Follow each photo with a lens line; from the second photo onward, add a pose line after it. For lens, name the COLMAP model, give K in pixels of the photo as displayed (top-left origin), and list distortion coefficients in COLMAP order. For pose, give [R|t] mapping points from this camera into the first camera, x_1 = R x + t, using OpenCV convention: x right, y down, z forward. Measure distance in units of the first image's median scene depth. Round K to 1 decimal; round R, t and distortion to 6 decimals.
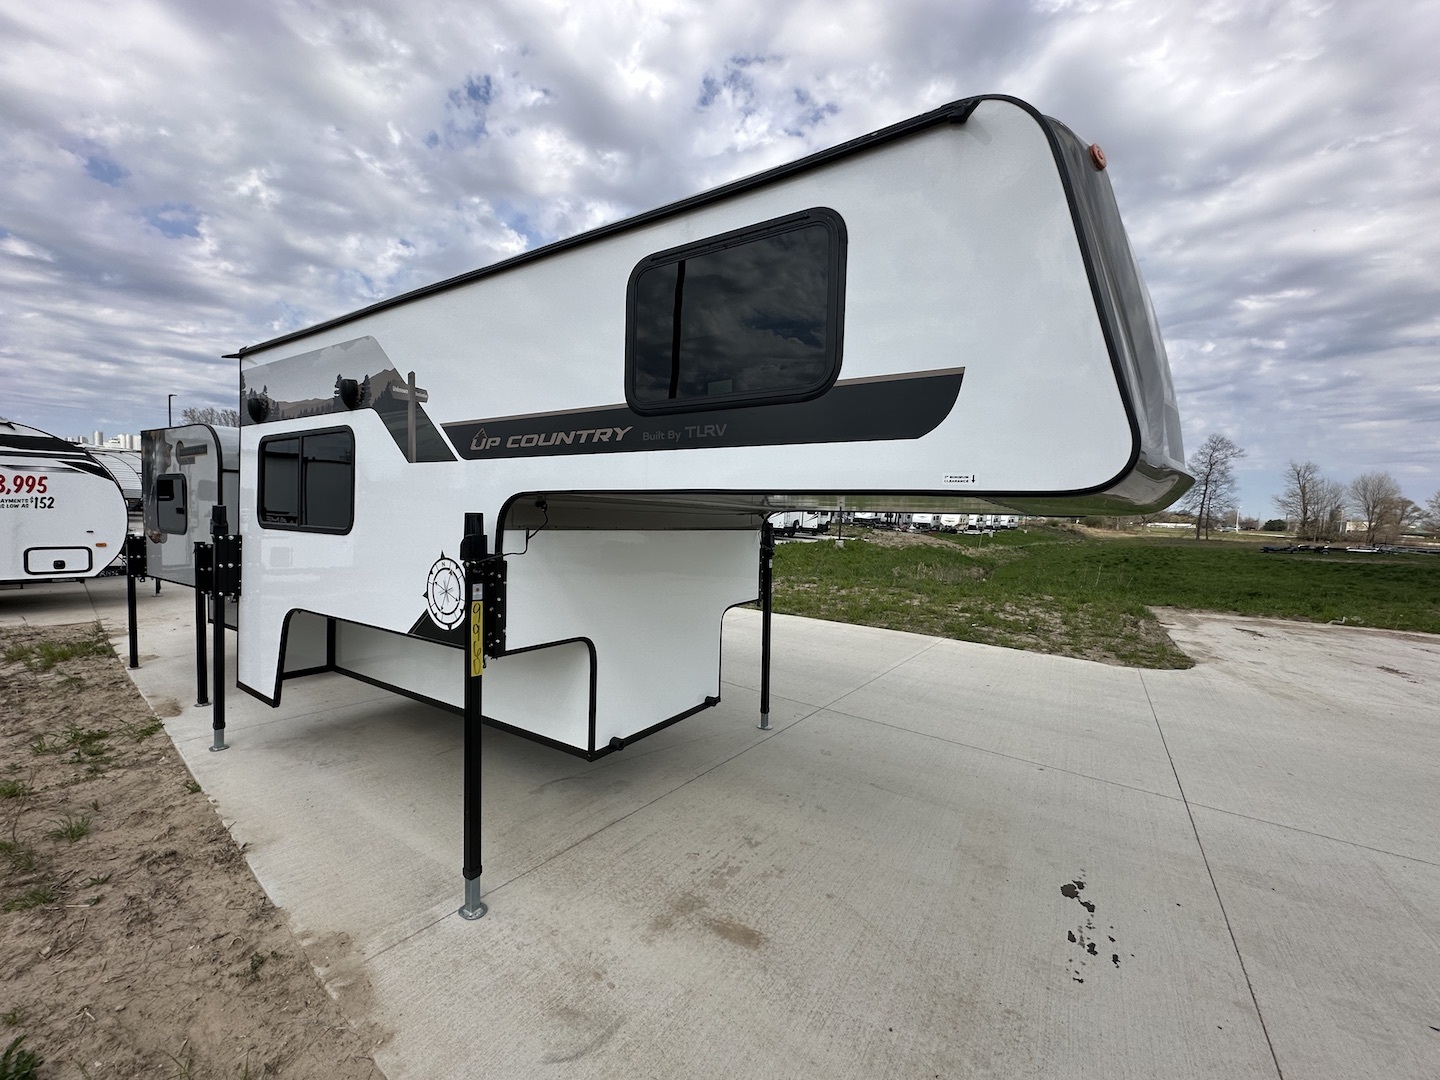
lens RADIAL K [[567.3, 0, 721.0], [0, 567.3, 516.7], [0, 0, 1]] dist [-0.003875, -0.000043]
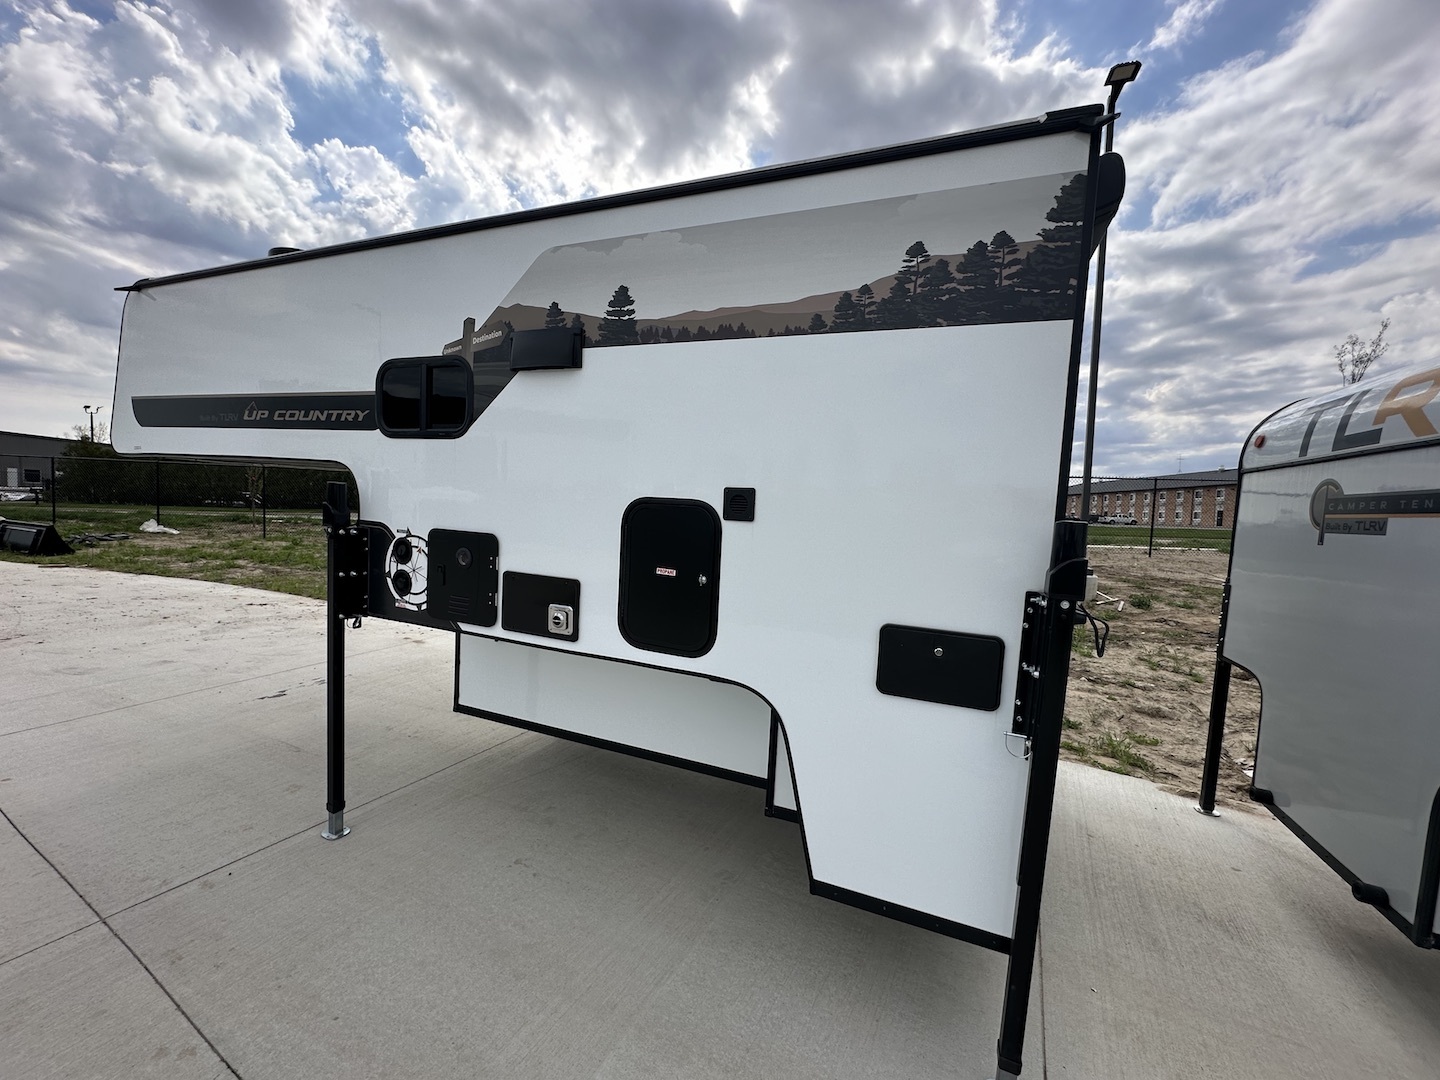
lens RADIAL K [[572.9, 0, 718.2], [0, 572.9, 532.0], [0, 0, 1]] dist [-0.003906, -0.000108]
pose [[-0.983034, -0.067455, -0.170569, -0.311476], [-0.076775, 0.995861, 0.048645, 0.008113], [0.166582, 0.060915, -0.984144, 2.686661]]
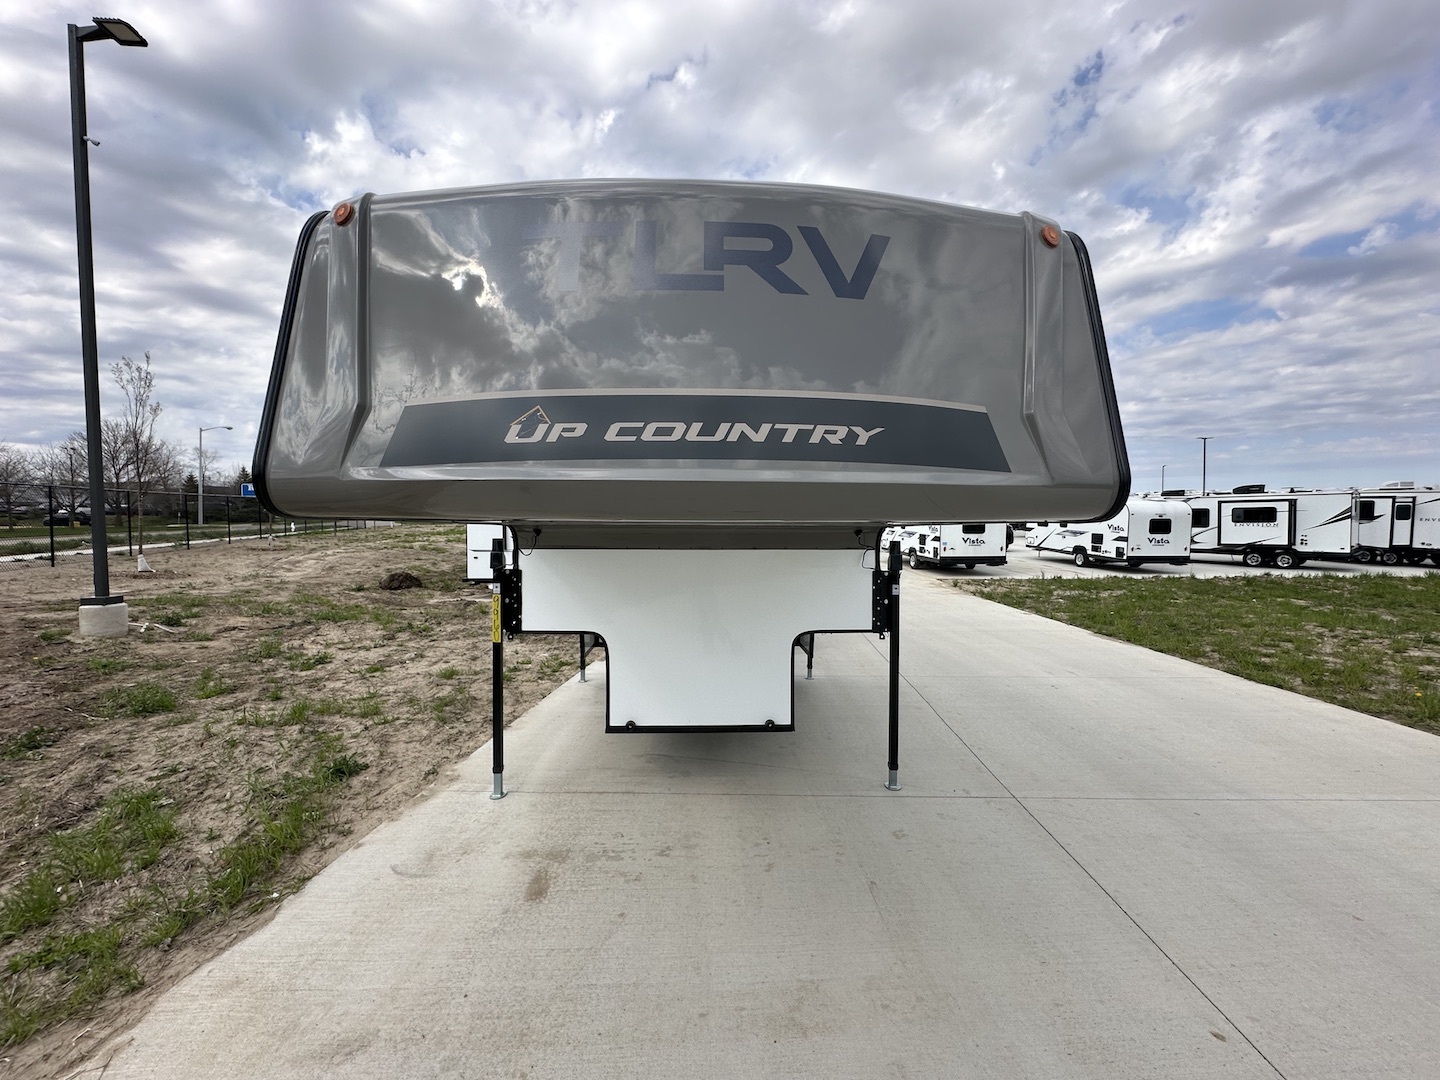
lens RADIAL K [[572.9, 0, 718.2], [0, 572.9, 532.0], [0, 0, 1]] dist [-0.003906, -0.000108]
pose [[0.571472, -0.026172, -0.820204, 1.042703], [0.019919, 0.999639, -0.018019, 0.015818], [0.820380, -0.006040, 0.571787, 0.521868]]
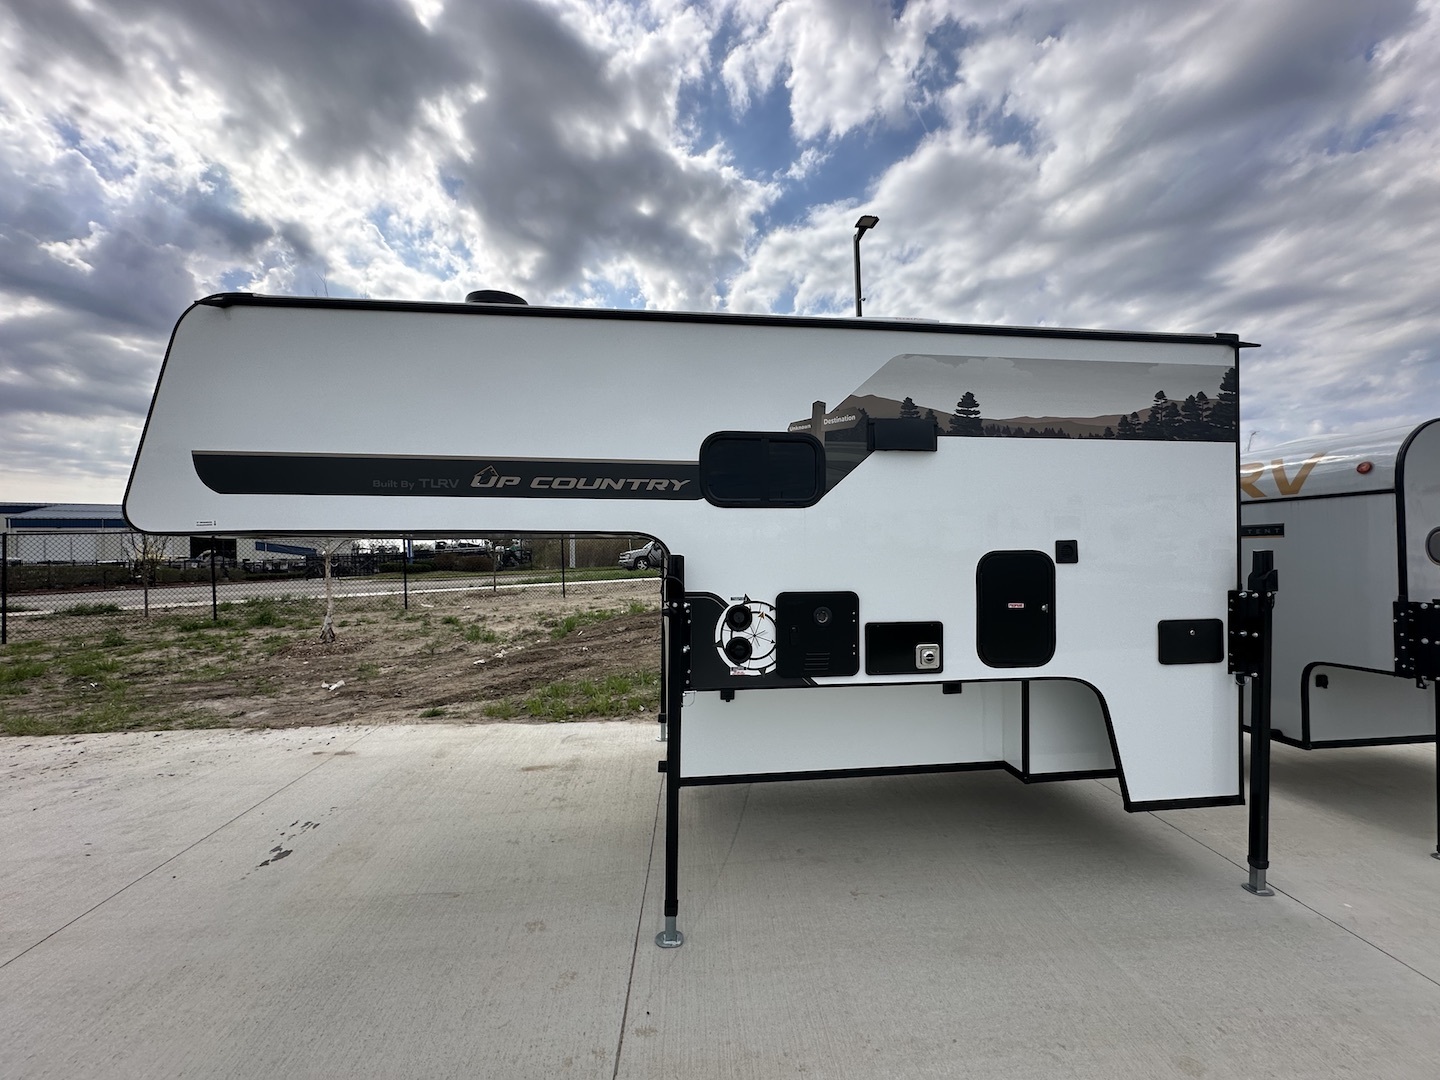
lens RADIAL K [[578.8, 0, 720.0], [0, 578.8, 540.0], [0, 0, 1]] dist [-0.001107, 0.000048]
pose [[-0.780300, -0.030126, -0.624680, 0.646137], [-0.012982, 0.999404, -0.031981, 0.025428], [0.625271, -0.016845, -0.780226, 2.417136]]
